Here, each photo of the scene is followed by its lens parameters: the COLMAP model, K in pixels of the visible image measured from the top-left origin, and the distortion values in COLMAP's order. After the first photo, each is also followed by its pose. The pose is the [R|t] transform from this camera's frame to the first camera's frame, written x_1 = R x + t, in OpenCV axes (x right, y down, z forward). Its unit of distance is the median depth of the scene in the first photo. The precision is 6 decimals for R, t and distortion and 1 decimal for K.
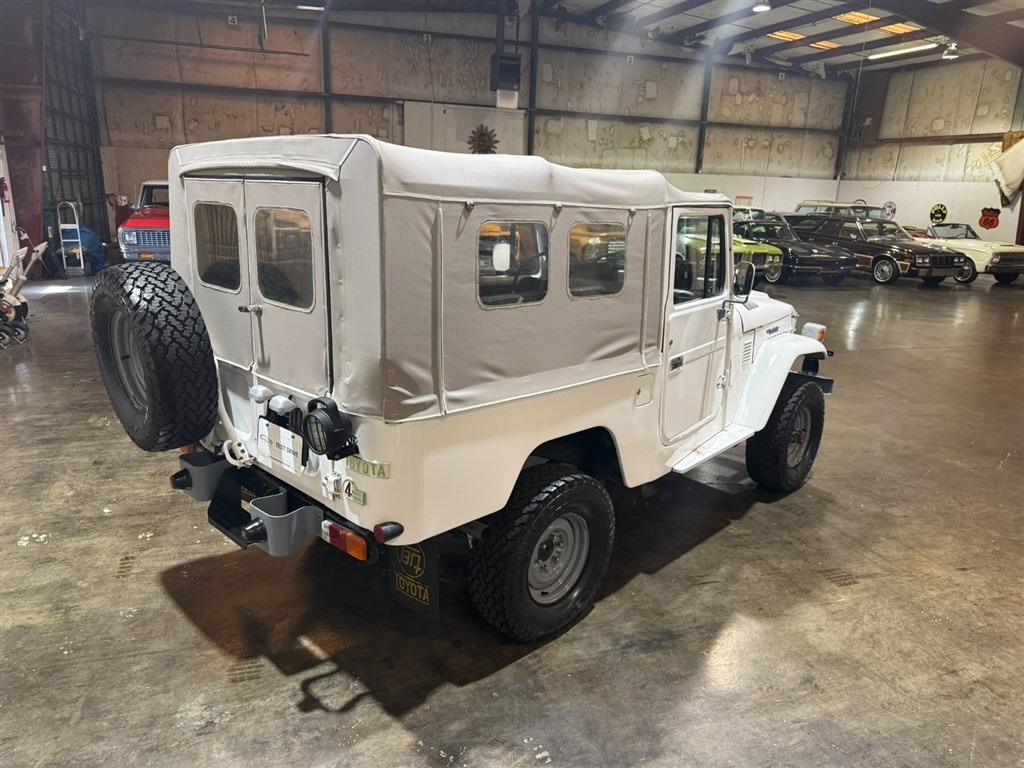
lens RADIAL K [[722.7, 0, 512.1], [0, 722.7, 388.5], [0, 0, 1]] dist [0.045348, -0.054131]
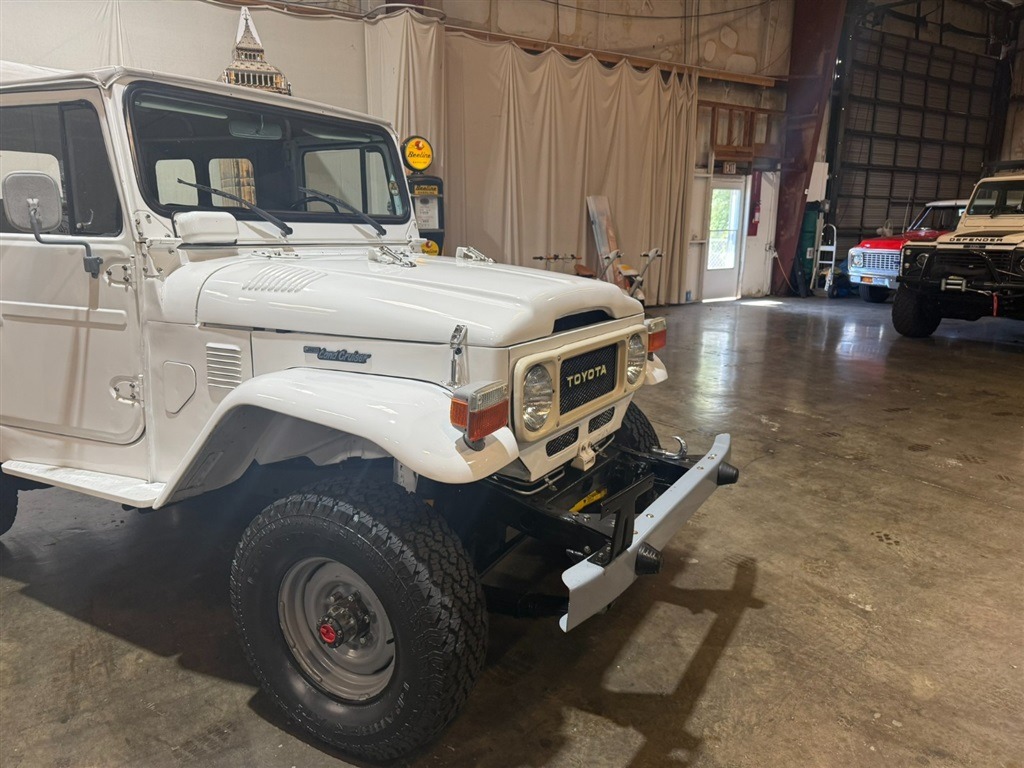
lens RADIAL K [[722.7, 0, 517.6], [0, 722.7, 385.9], [0, 0, 1]] dist [0.045348, -0.054131]
pose [[0.245171, 0.189668, -0.950745, 1.173235], [-0.261009, 0.957380, 0.123685, -0.210554], [0.933684, 0.217829, 0.284227, 1.430000]]
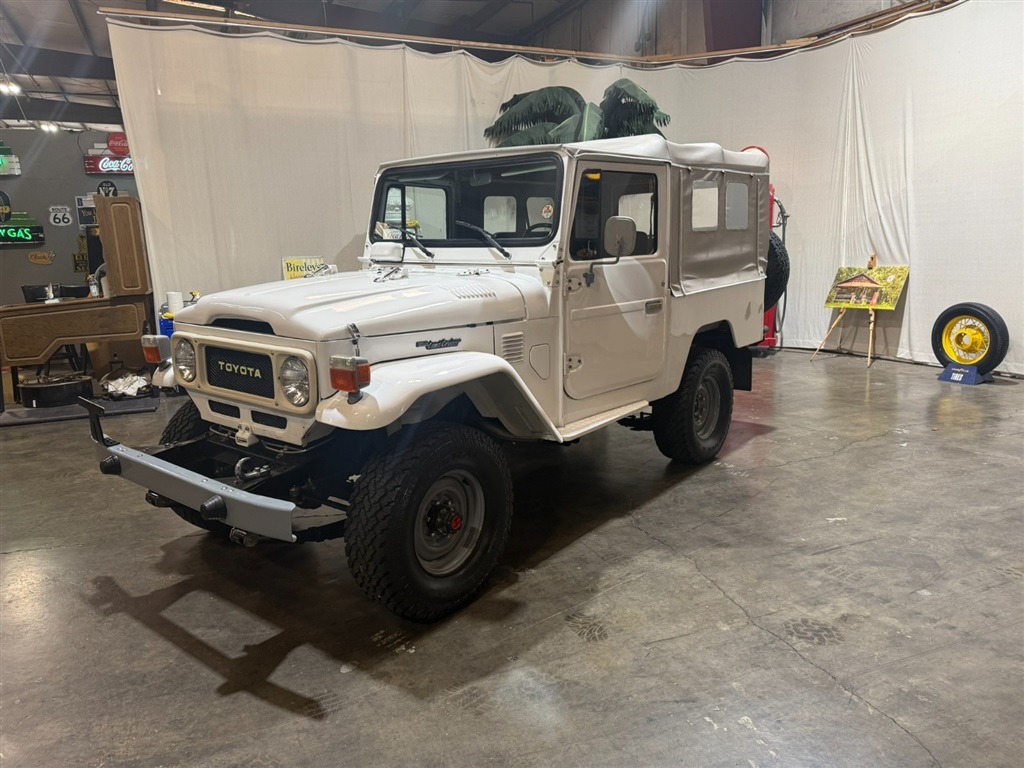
lens RADIAL K [[722.7, 0, 510.1], [0, 722.7, 386.4], [0, 0, 1]] dist [0.045348, -0.054131]
pose [[-0.996232, 0.007789, -0.086381, 0.232909], [-0.031702, 0.894342, 0.446259, -0.550515], [0.080730, 0.447316, -0.890725, 2.556895]]
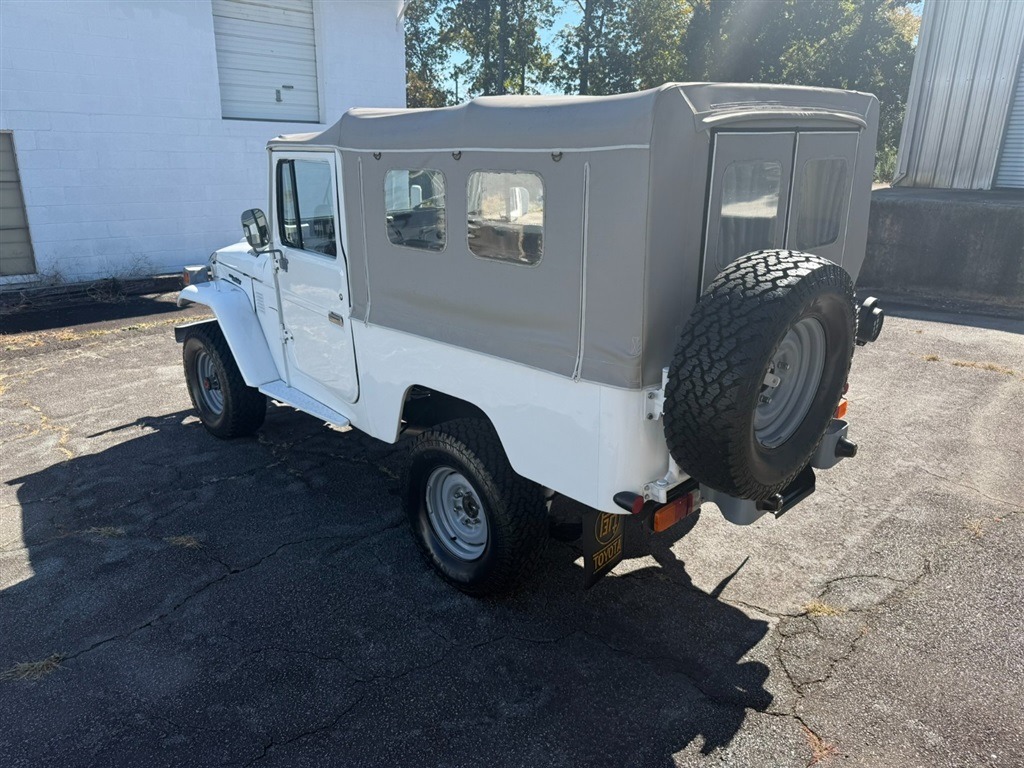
lens RADIAL K [[722.7, 0, 518.4], [0, 722.7, 388.7], [0, 0, 1]] dist [0.045348, -0.054131]
pose [[0.017188, -0.359374, 0.933035, -1.122622], [0.268277, 0.900612, 0.341944, -0.331715], [-0.963188, 0.244435, 0.111891, 1.087554]]
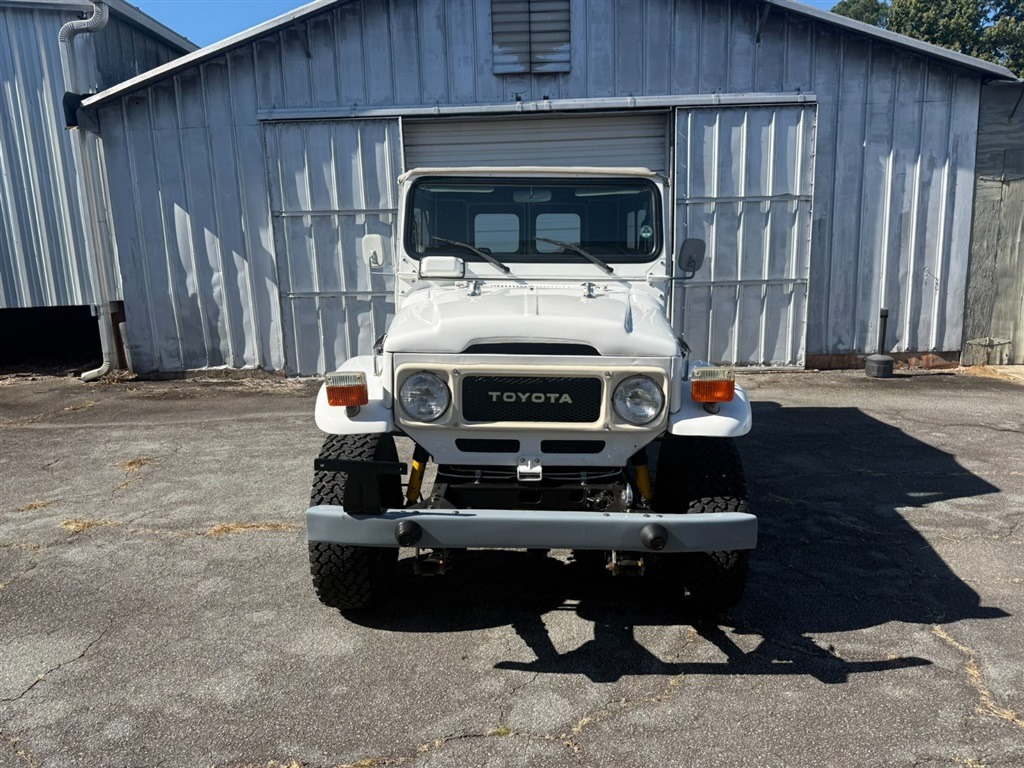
lens RADIAL K [[722.7, 0, 511.6], [0, 722.7, 382.7], [0, 0, 1]] dist [0.045348, -0.054131]
pose [[-0.725803, 0.094781, -0.681341, 1.070623], [-0.204577, 0.915909, 0.345339, -0.445683], [0.656778, 0.390035, -0.645380, 2.214486]]
